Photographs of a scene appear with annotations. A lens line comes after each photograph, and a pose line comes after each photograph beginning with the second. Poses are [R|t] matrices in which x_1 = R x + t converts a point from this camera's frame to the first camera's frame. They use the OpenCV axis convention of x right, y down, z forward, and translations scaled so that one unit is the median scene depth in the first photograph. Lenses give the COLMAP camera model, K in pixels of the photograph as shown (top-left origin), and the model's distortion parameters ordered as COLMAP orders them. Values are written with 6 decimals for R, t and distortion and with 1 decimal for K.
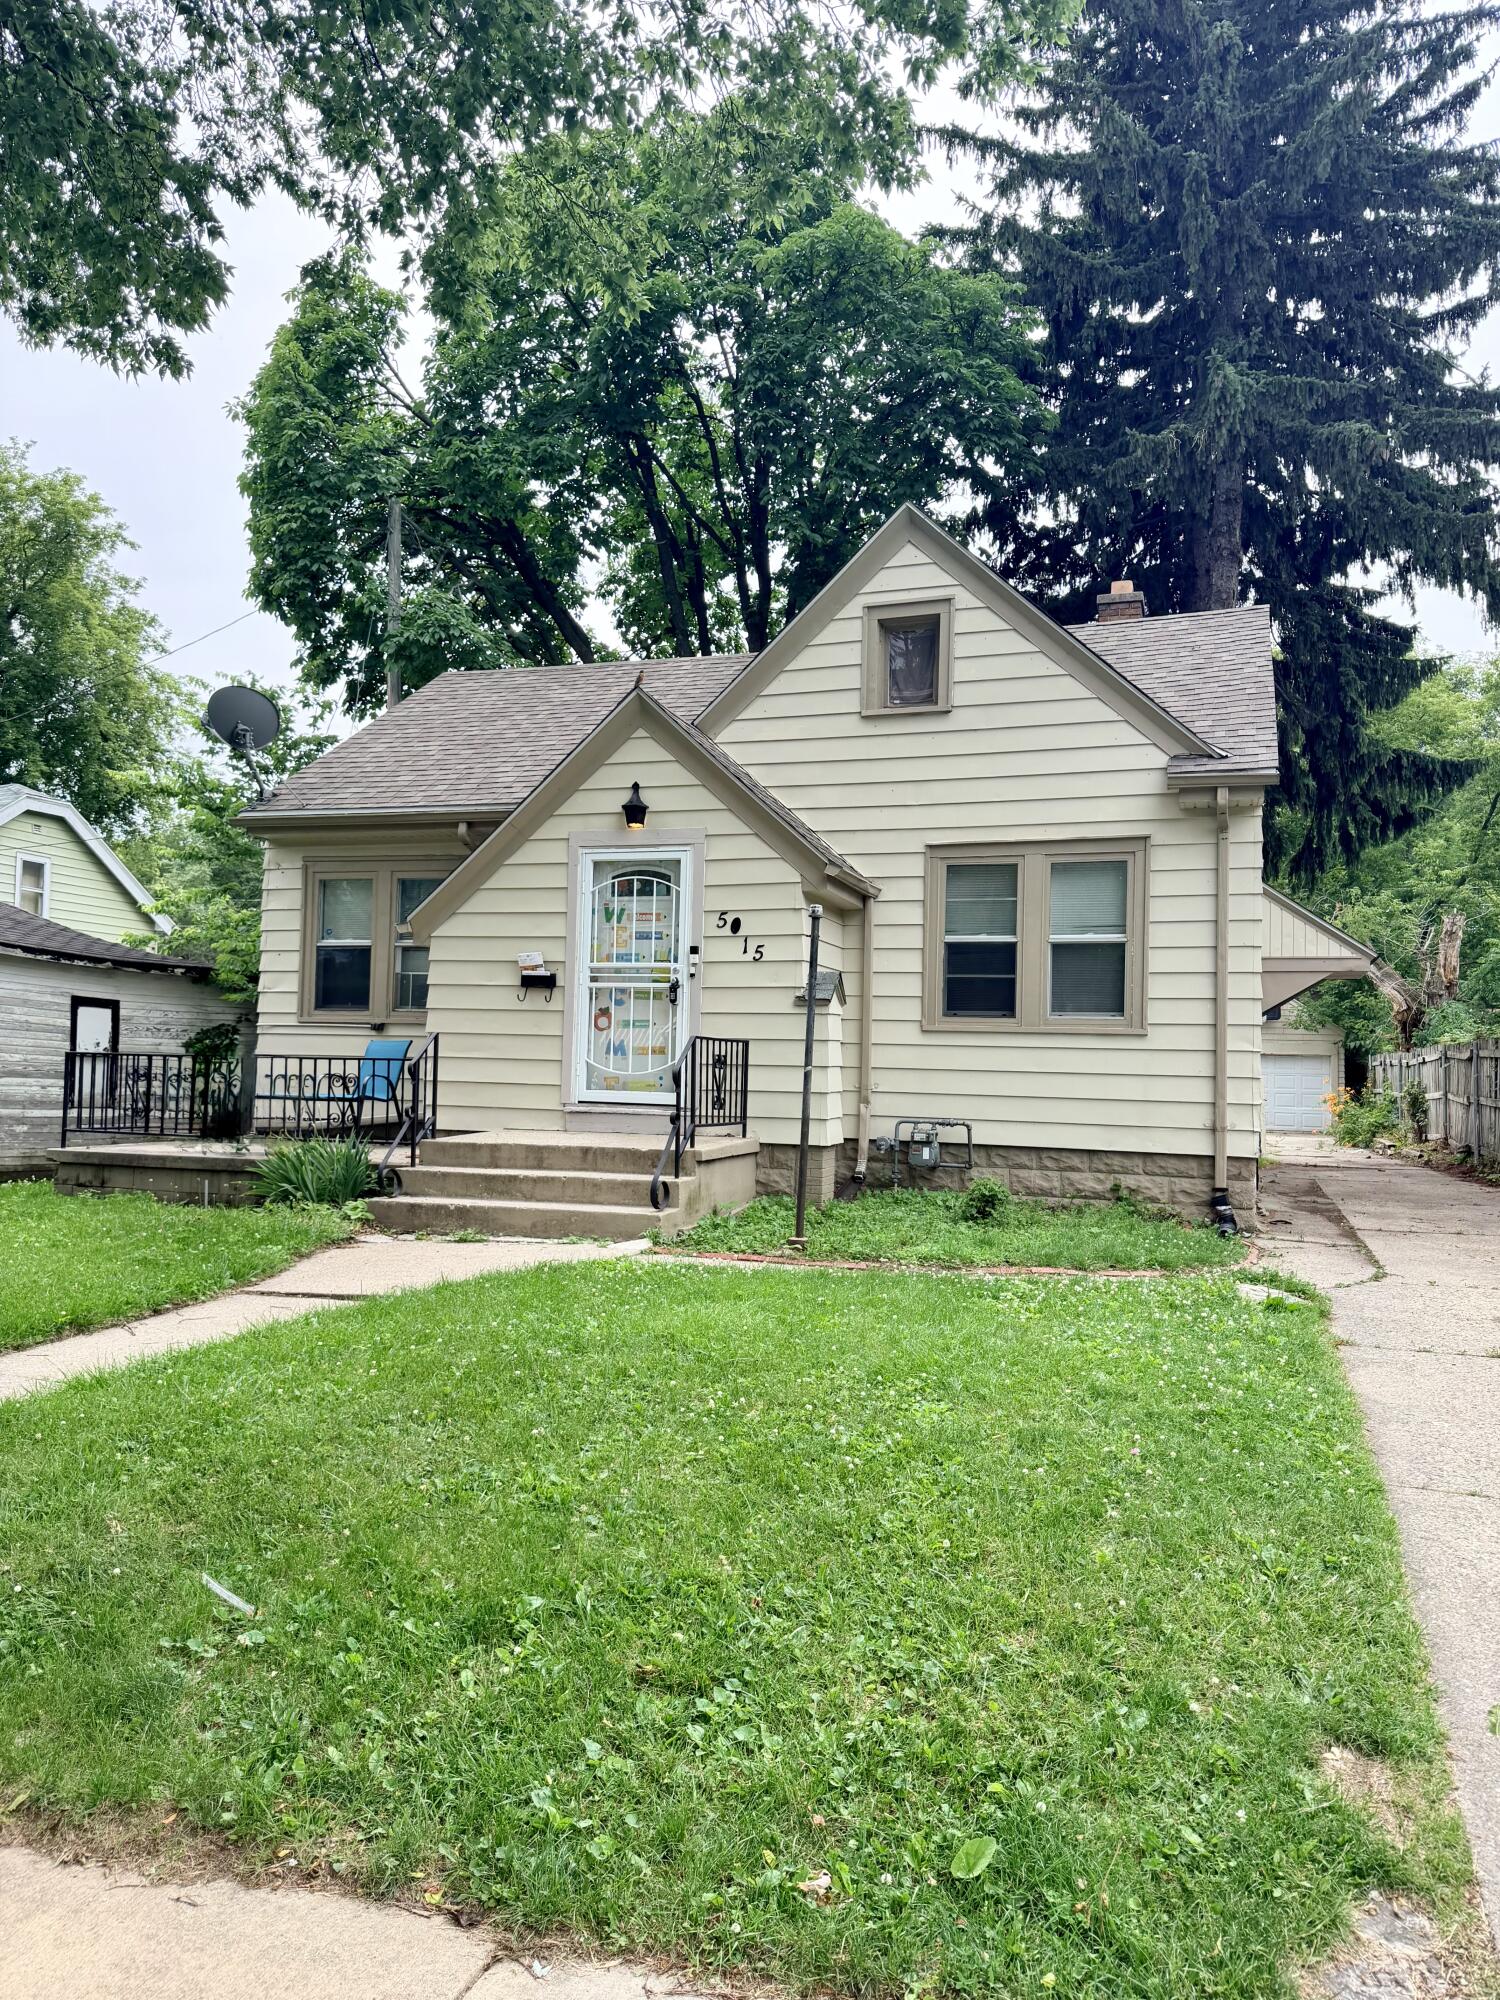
lens RADIAL K [[1430.2, 0, 748.8], [0, 1430.2, 1013.9], [0, 0, 1]] dist [0.084873, 0.000978]
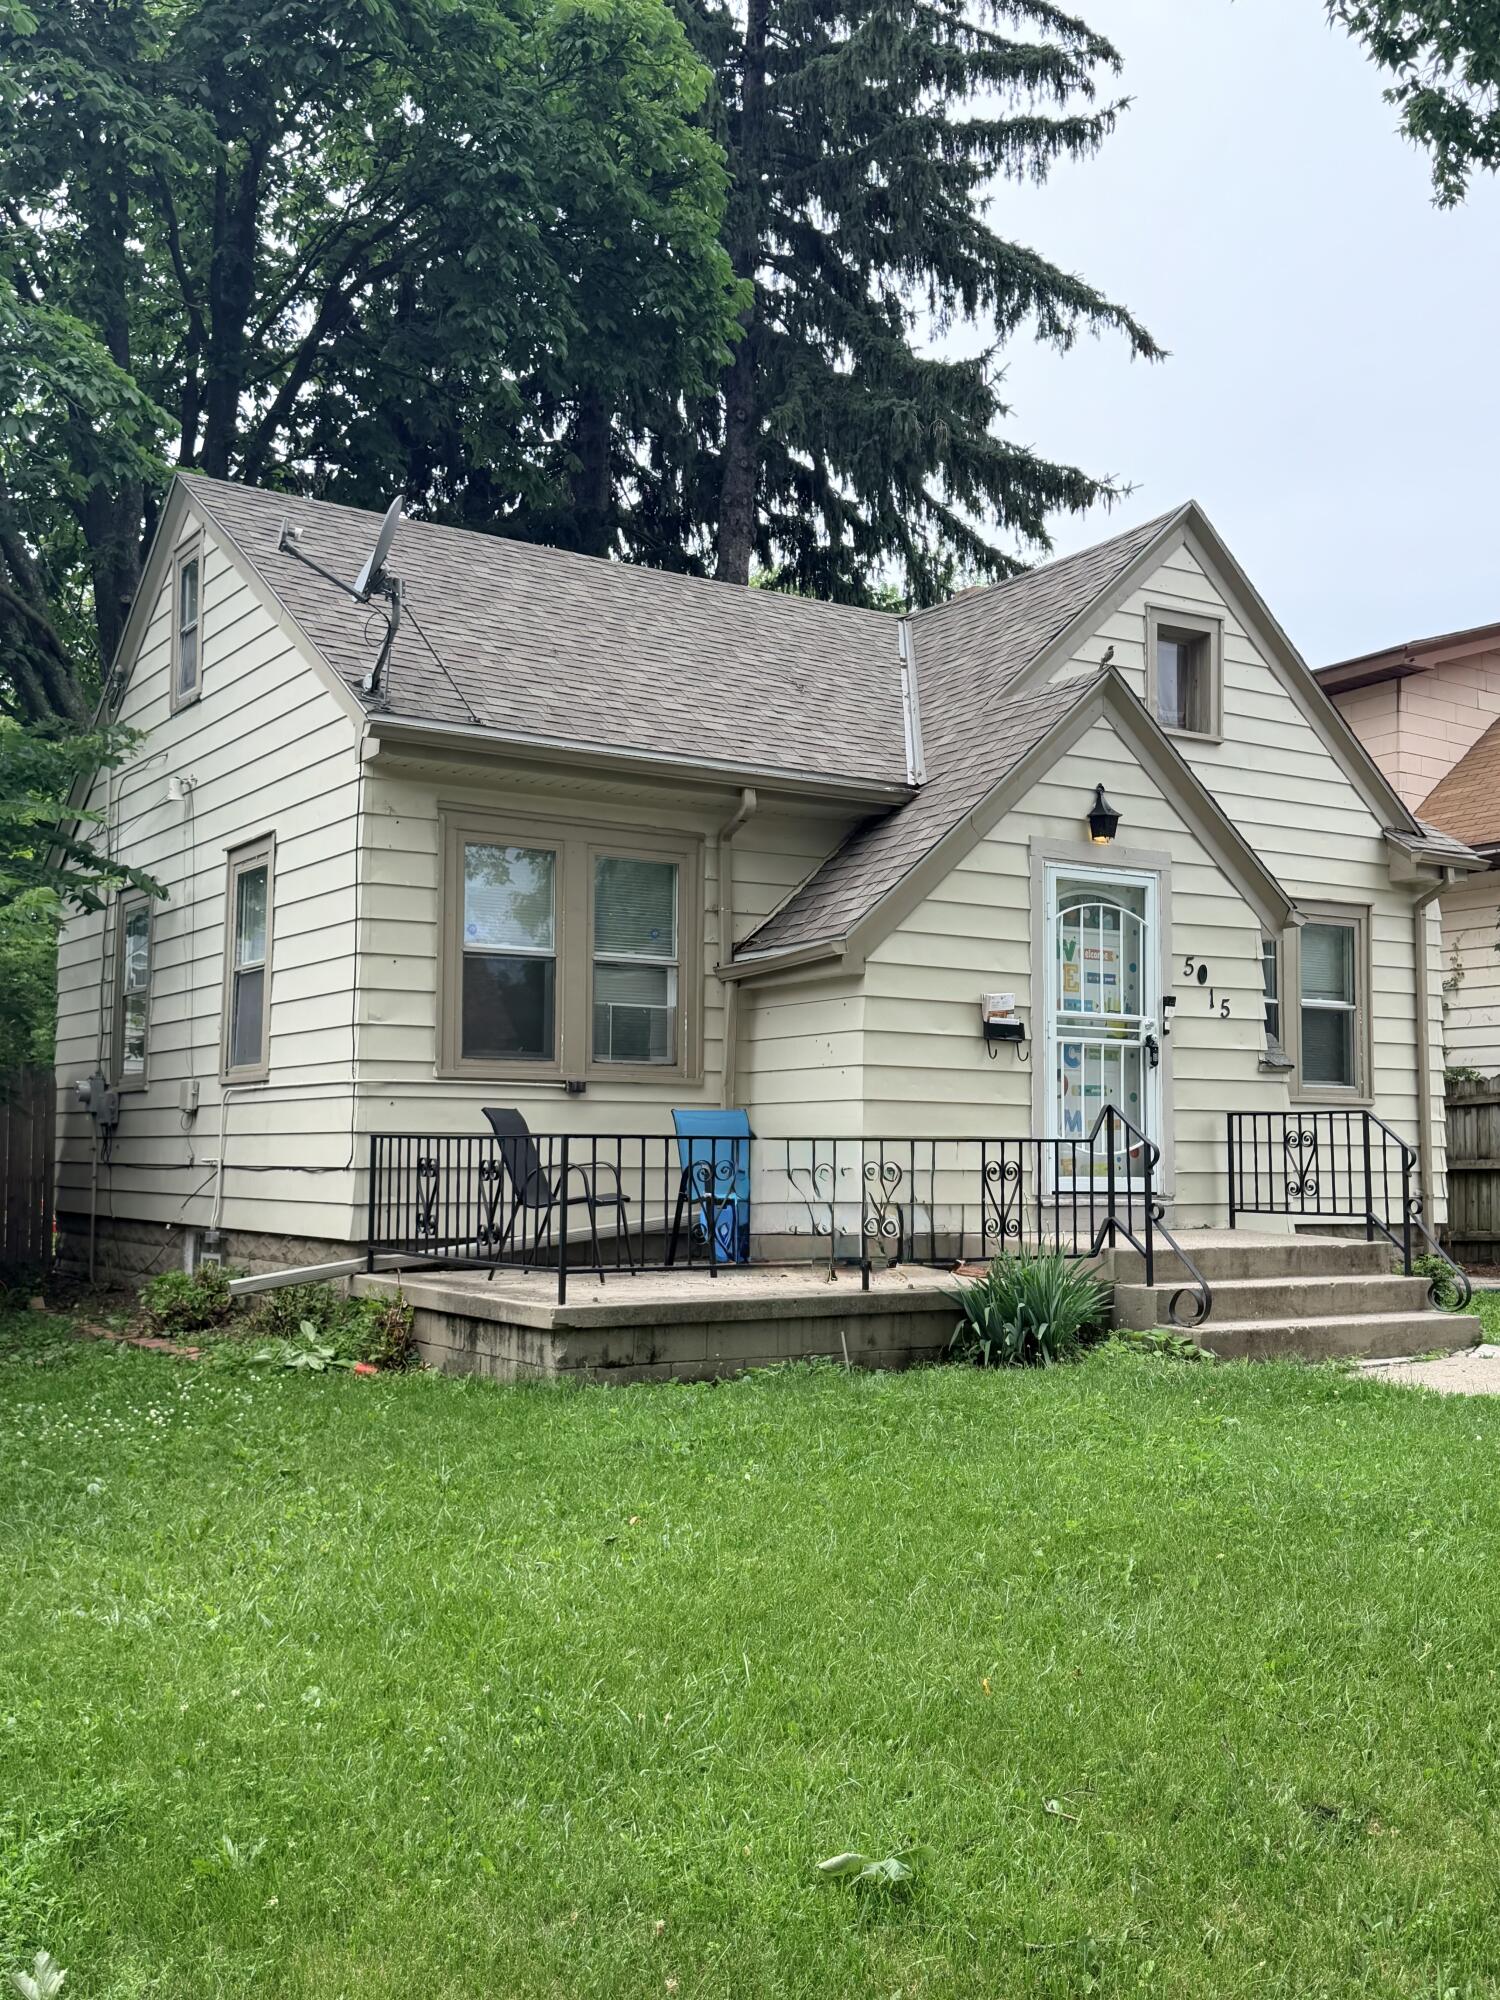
lens RADIAL K [[2011.5, 0, 748.7], [0, 2011.5, 996.7], [0, 0, 1]] dist [0.011828, 0.000000]
pose [[0.626284, 0.040853, 0.778524, -1.052587], [-0.022971, 0.999159, -0.033953, -0.002774], [-0.779257, 0.003381, 0.626696, 0.455707]]
